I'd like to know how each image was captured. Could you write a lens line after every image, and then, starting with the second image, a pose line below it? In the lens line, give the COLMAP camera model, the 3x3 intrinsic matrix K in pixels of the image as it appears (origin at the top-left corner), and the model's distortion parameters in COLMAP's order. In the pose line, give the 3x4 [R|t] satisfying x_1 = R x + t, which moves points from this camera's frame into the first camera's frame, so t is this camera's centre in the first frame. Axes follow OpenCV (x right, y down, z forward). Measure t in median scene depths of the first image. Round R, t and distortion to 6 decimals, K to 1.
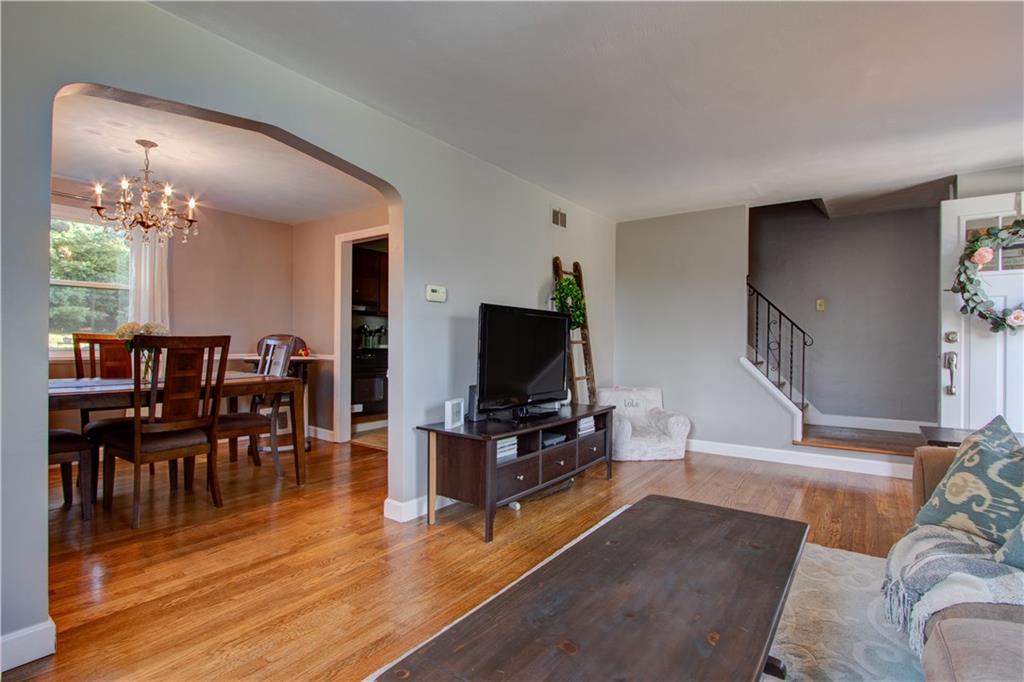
lens RADIAL K [[486.8, 0, 511.2], [0, 486.8, 345.1], [0, 0, 1]] dist [0.001741, 0.000395]
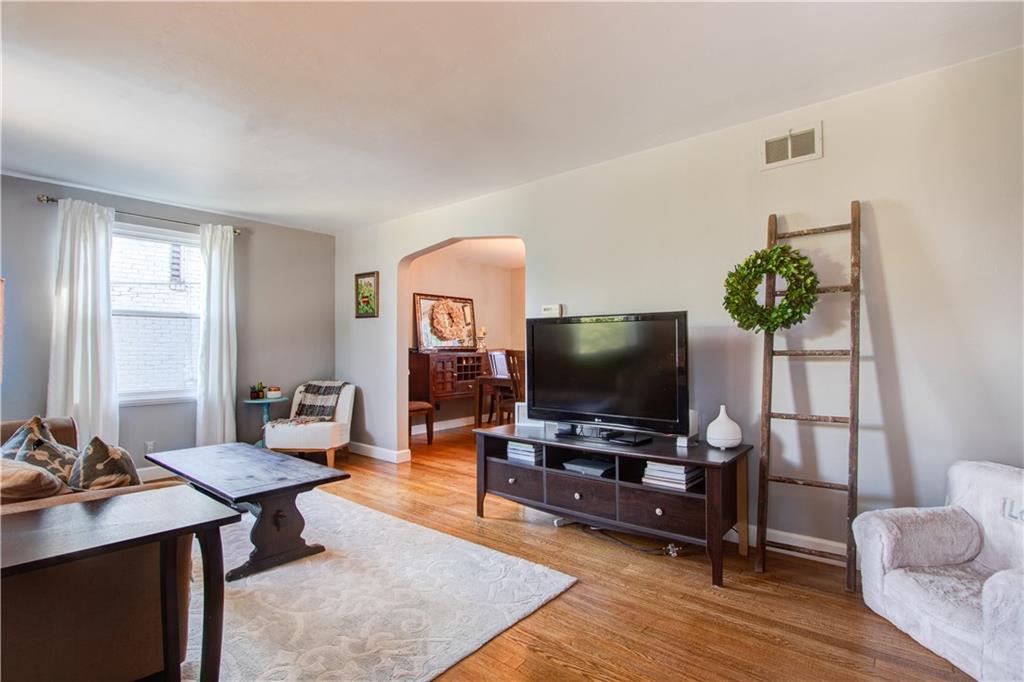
lens RADIAL K [[486.8, 0, 511.2], [0, 486.8, 345.1], [0, 0, 1]] dist [0.001741, 0.000395]
pose [[-0.055165, -0.019849, -0.998280, 0.875952], [-0.005102, 0.999795, -0.019597, -0.002868], [0.998464, 0.004013, -0.055255, 0.847875]]
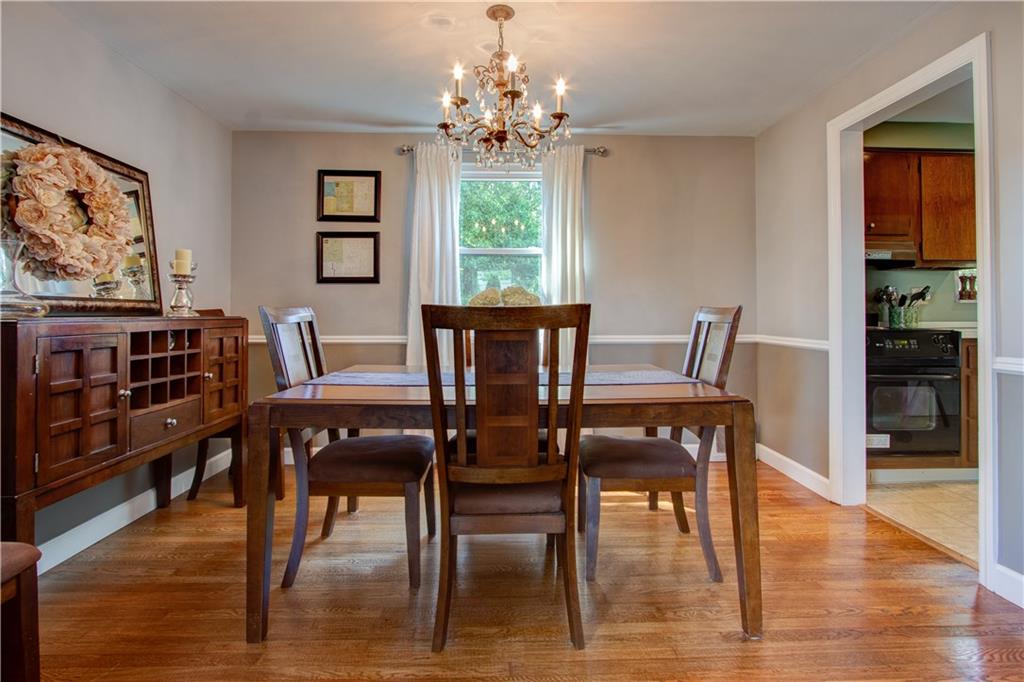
lens RADIAL K [[510.3, 0, 515.6], [0, 510.3, 312.4], [0, 0, 1]] dist [-0.023269, 0.000190]
pose [[0.611811, -0.019161, -0.790772, -0.192050], [0.003492, 0.999762, -0.021523, -0.000684], [0.790996, 0.010407, 0.611733, 0.552625]]
